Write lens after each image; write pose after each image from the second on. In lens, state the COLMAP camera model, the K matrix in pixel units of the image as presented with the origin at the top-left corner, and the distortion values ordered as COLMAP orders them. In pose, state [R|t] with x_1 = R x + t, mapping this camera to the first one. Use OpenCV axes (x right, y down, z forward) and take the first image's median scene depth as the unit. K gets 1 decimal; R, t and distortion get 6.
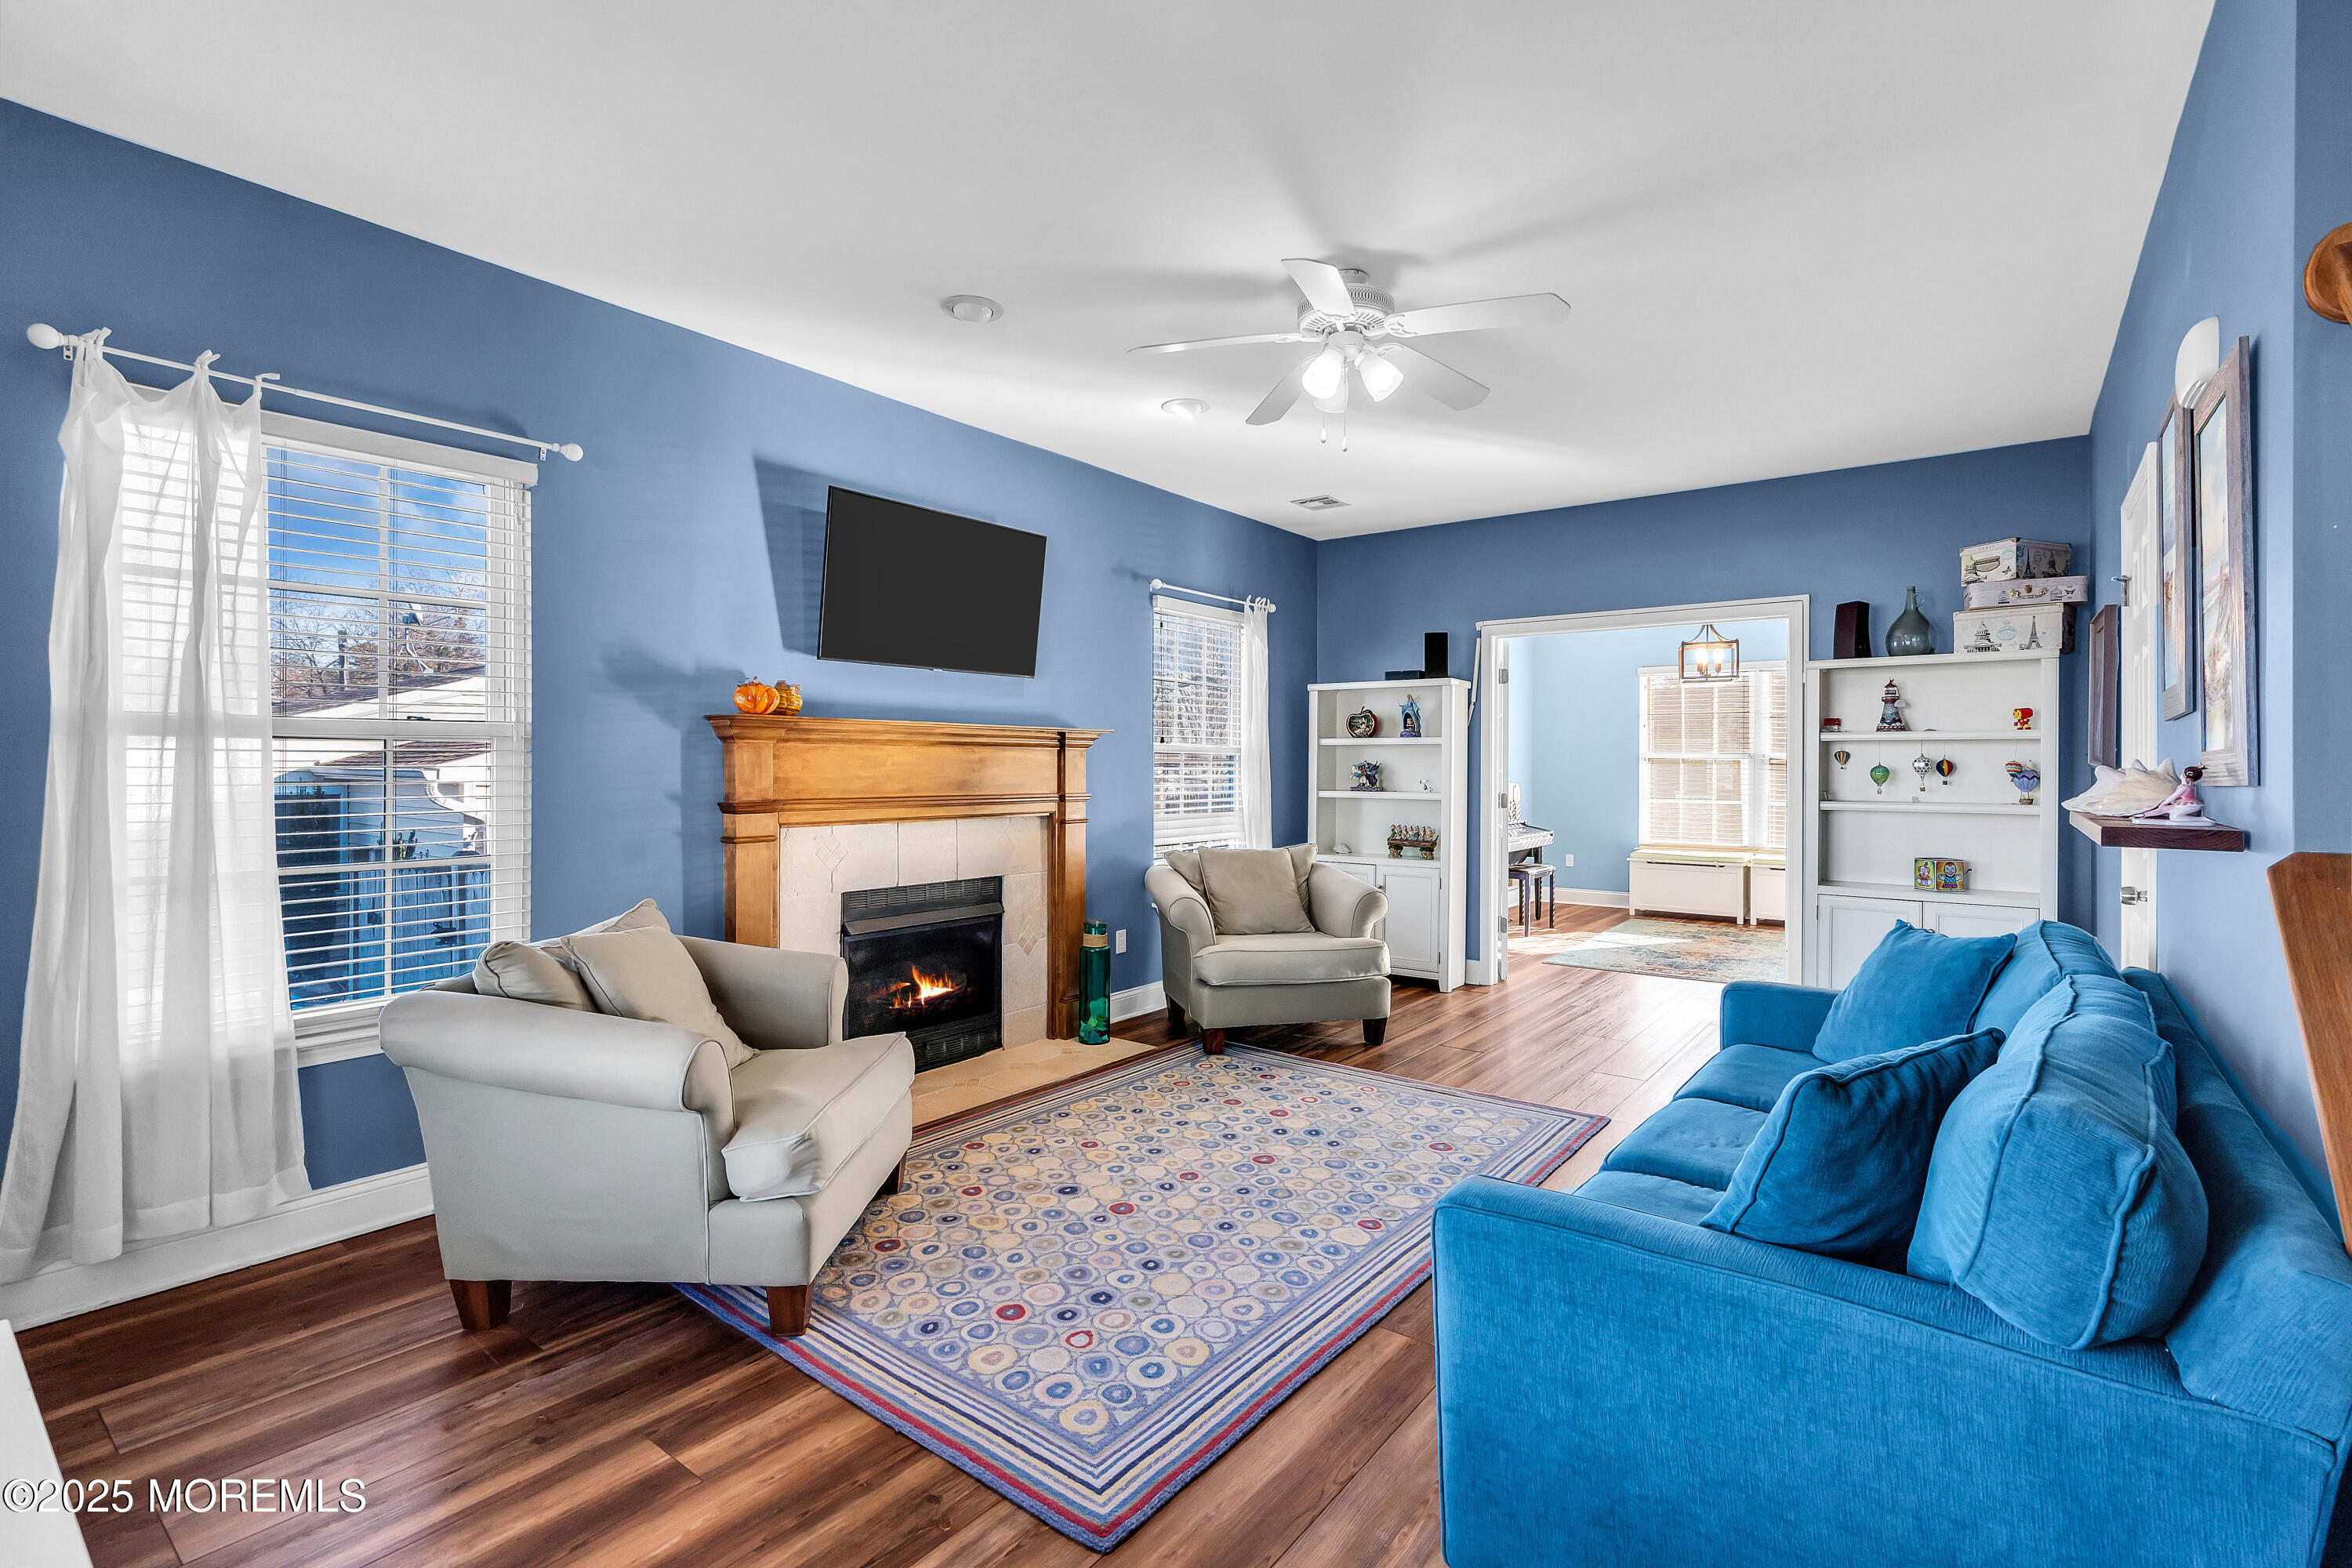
lens RADIAL K [[1066.6, 0, 1176.1], [0, 1066.6, 763.0], [0, 0, 1]] dist [-0.009910, 0.000155]
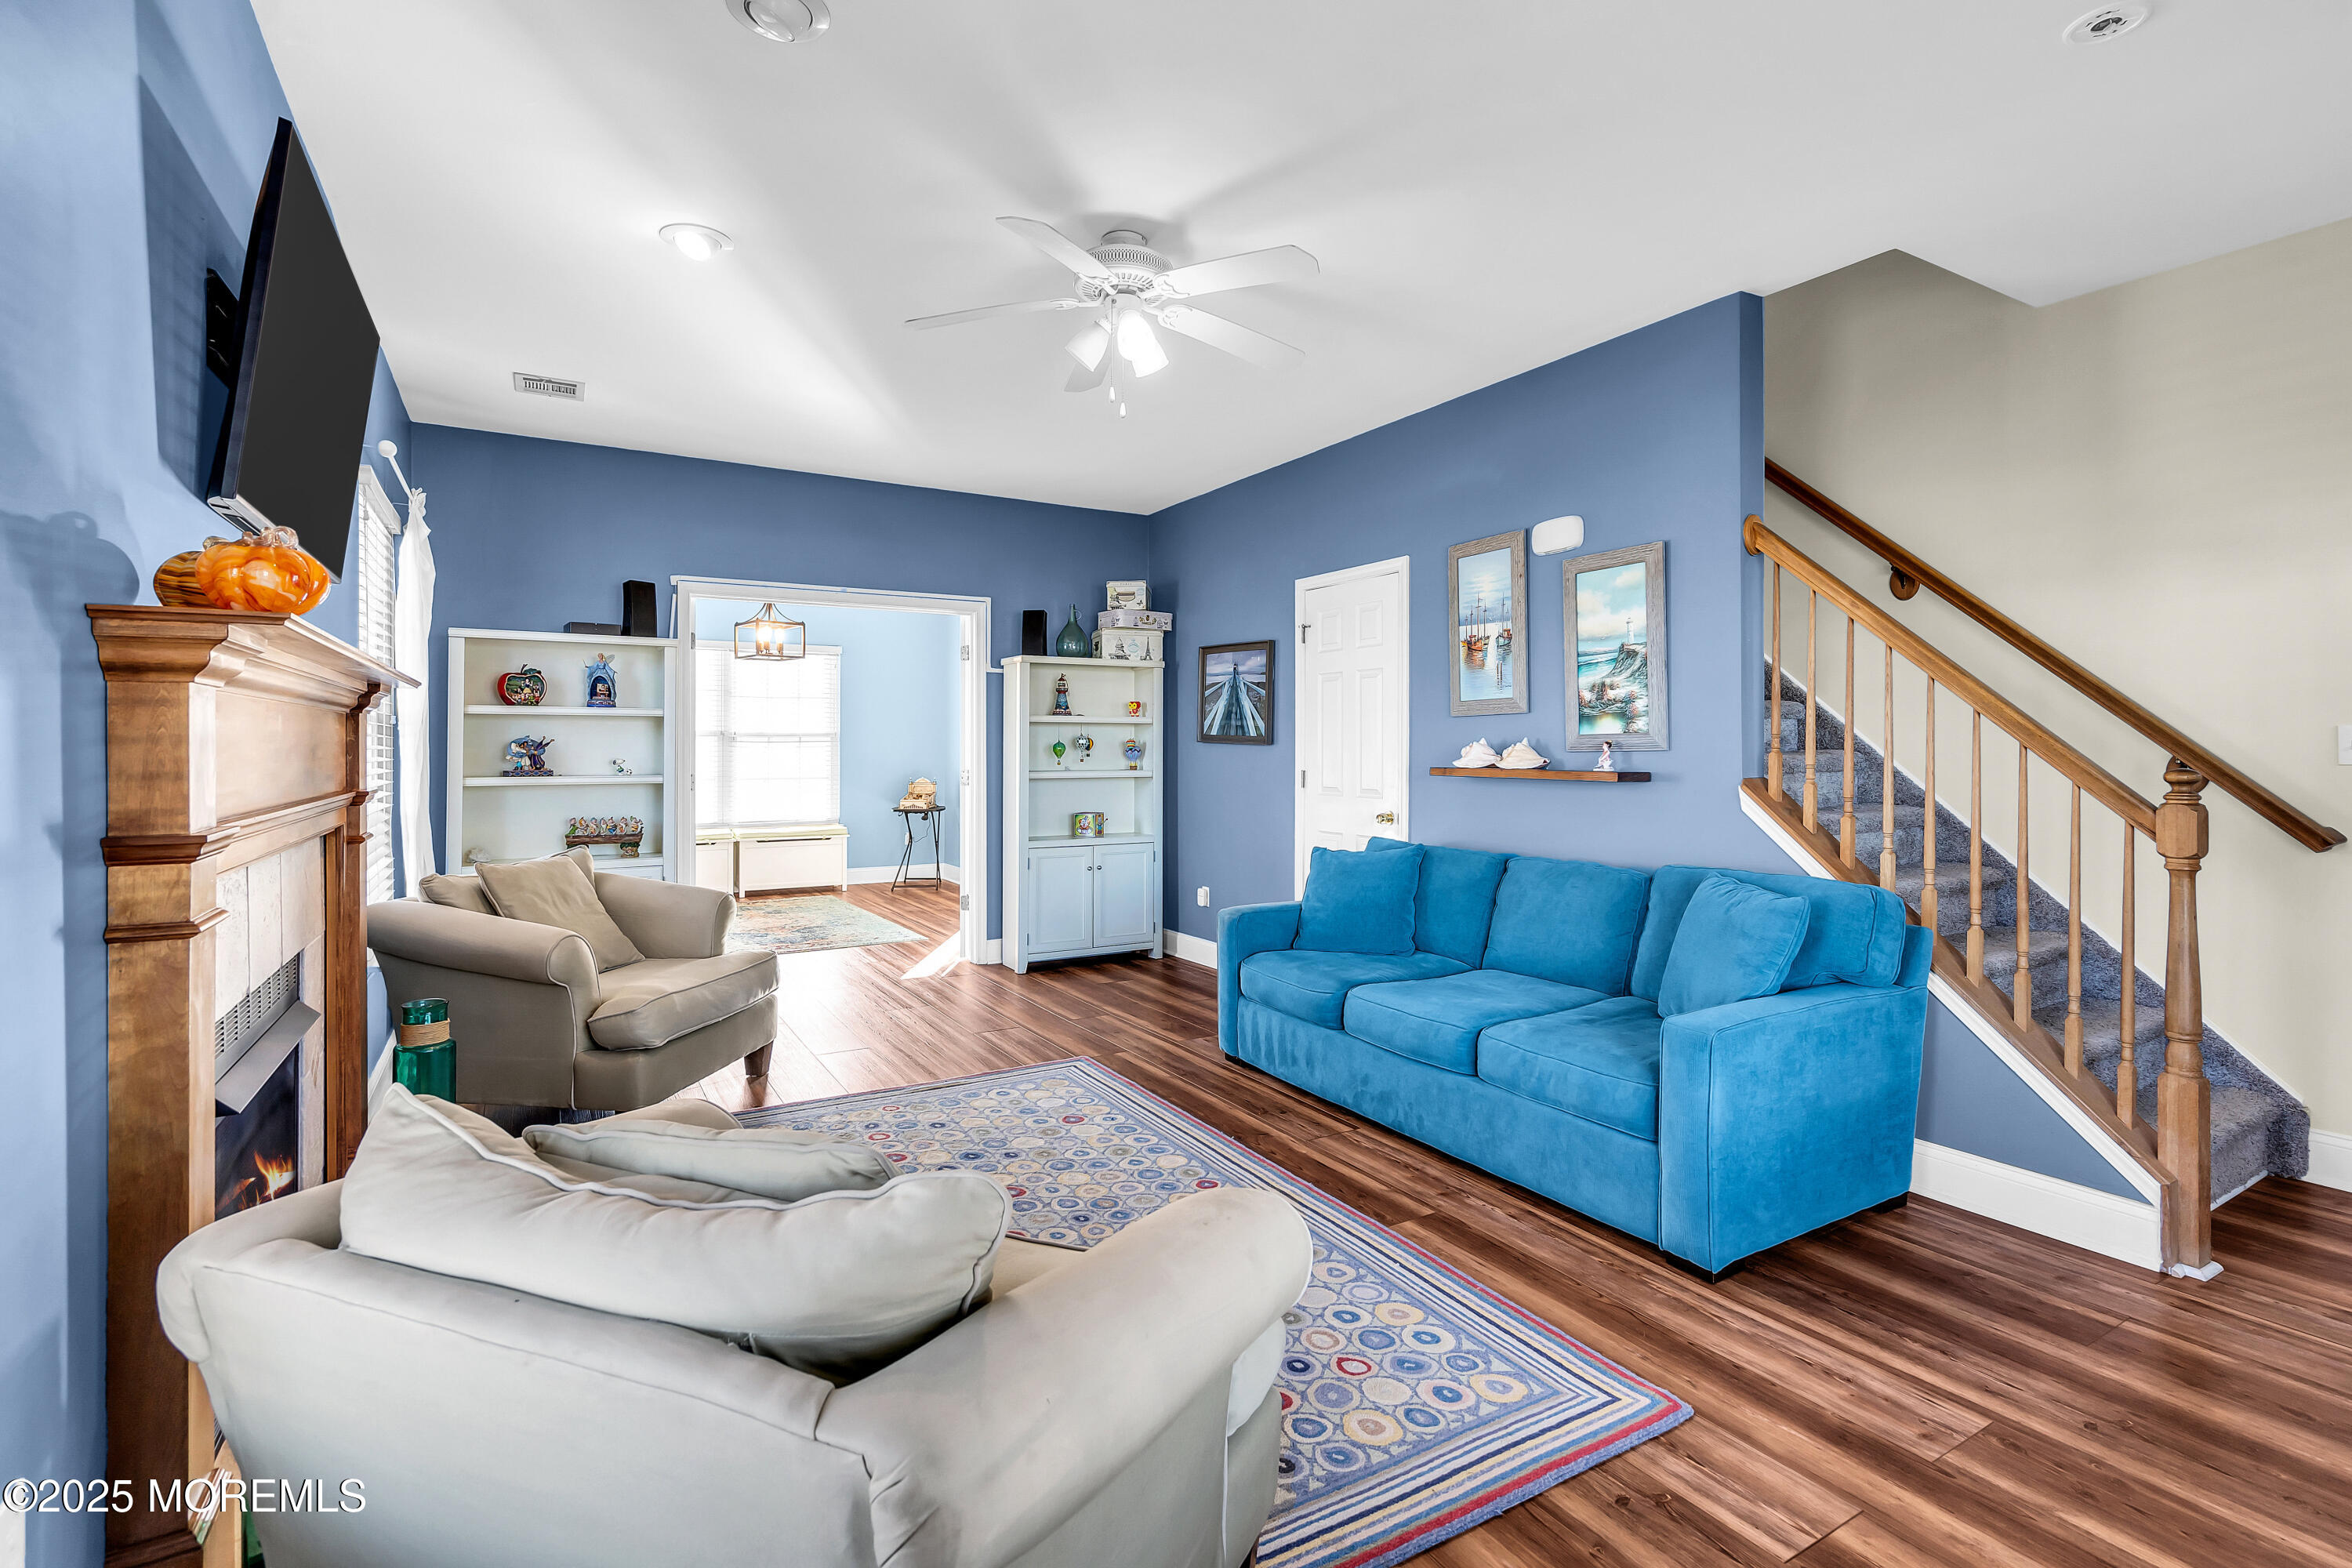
lens RADIAL K [[1089.1, 0, 1181.2], [0, 1089.1, 744.7], [0, 0, 1]] dist [-0.004655, 0.000003]
pose [[0.369947, -0.001899, 0.929051, -0.628236], [-0.001688, 0.999995, 0.002716, 0.001933], [-0.929051, -0.002574, 0.369942, 0.489897]]
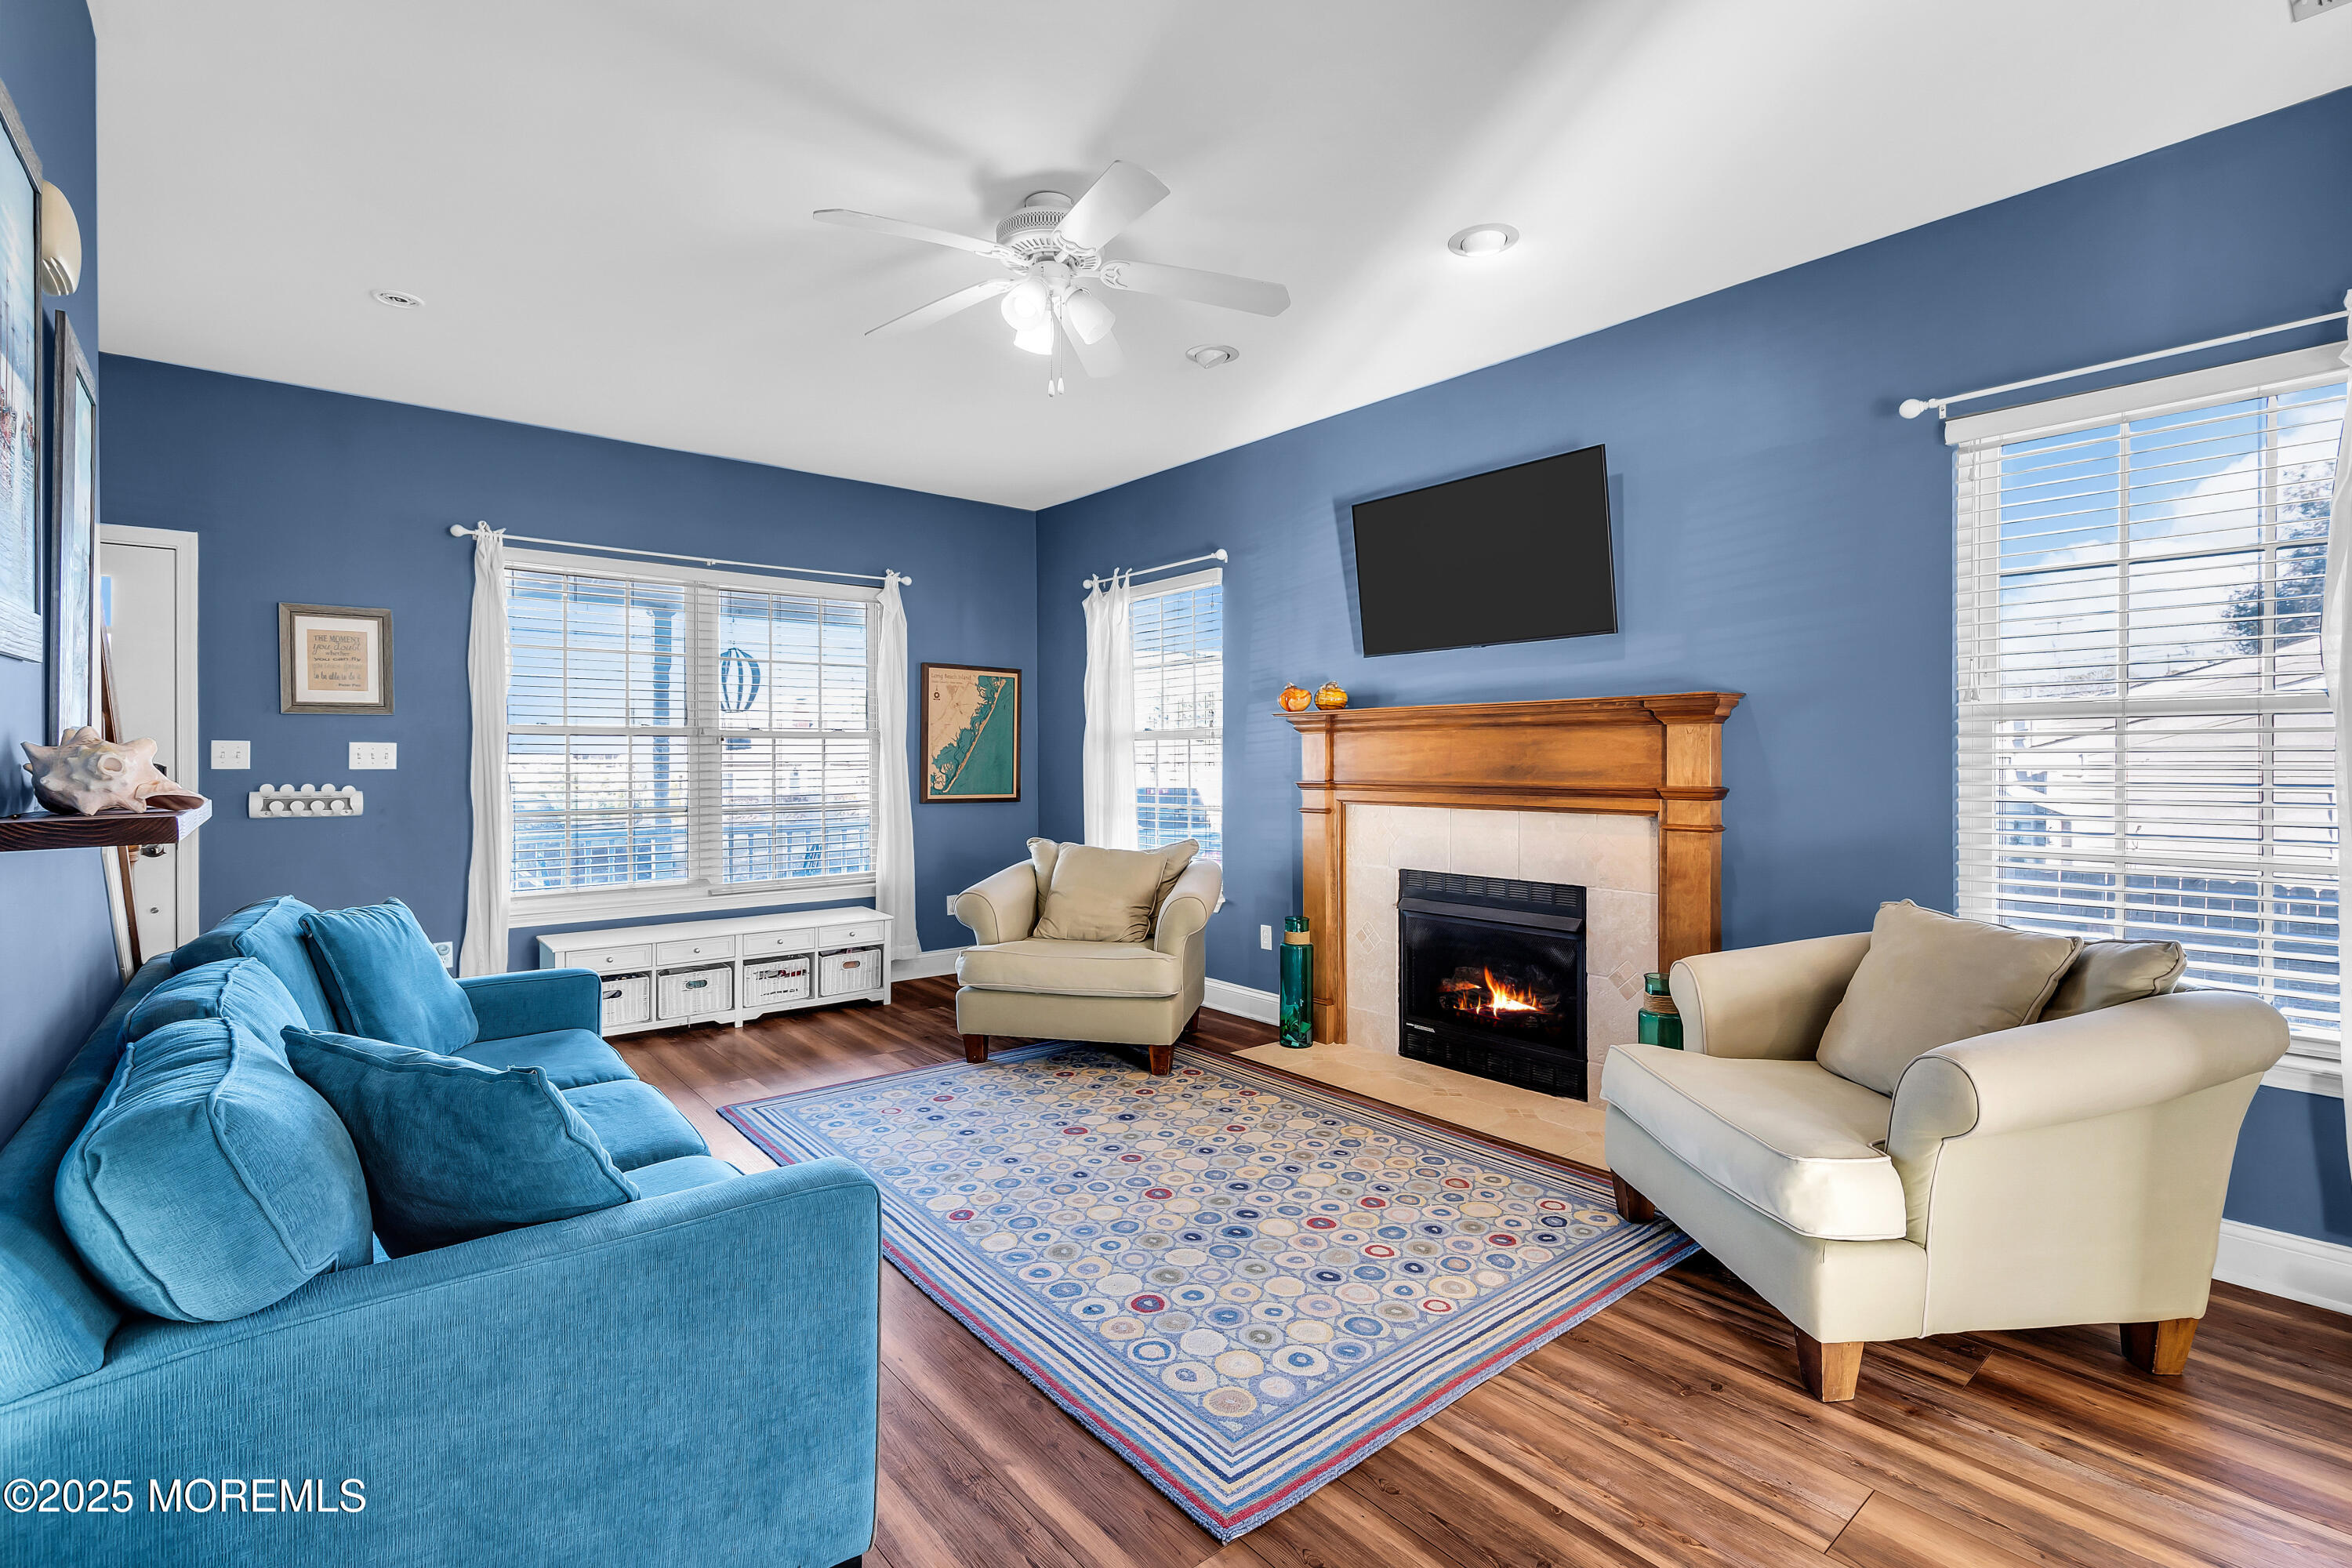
lens RADIAL K [[1066.6, 0, 1176.1], [0, 1066.6, 763.0], [0, 0, 1]] dist [-0.009910, 0.000155]
pose [[-0.215827, 0.004138, -0.976423, 0.852165], [0.007089, 0.999971, 0.002671, 0.010752], [0.976406, -0.006345, -0.215850, 1.091910]]
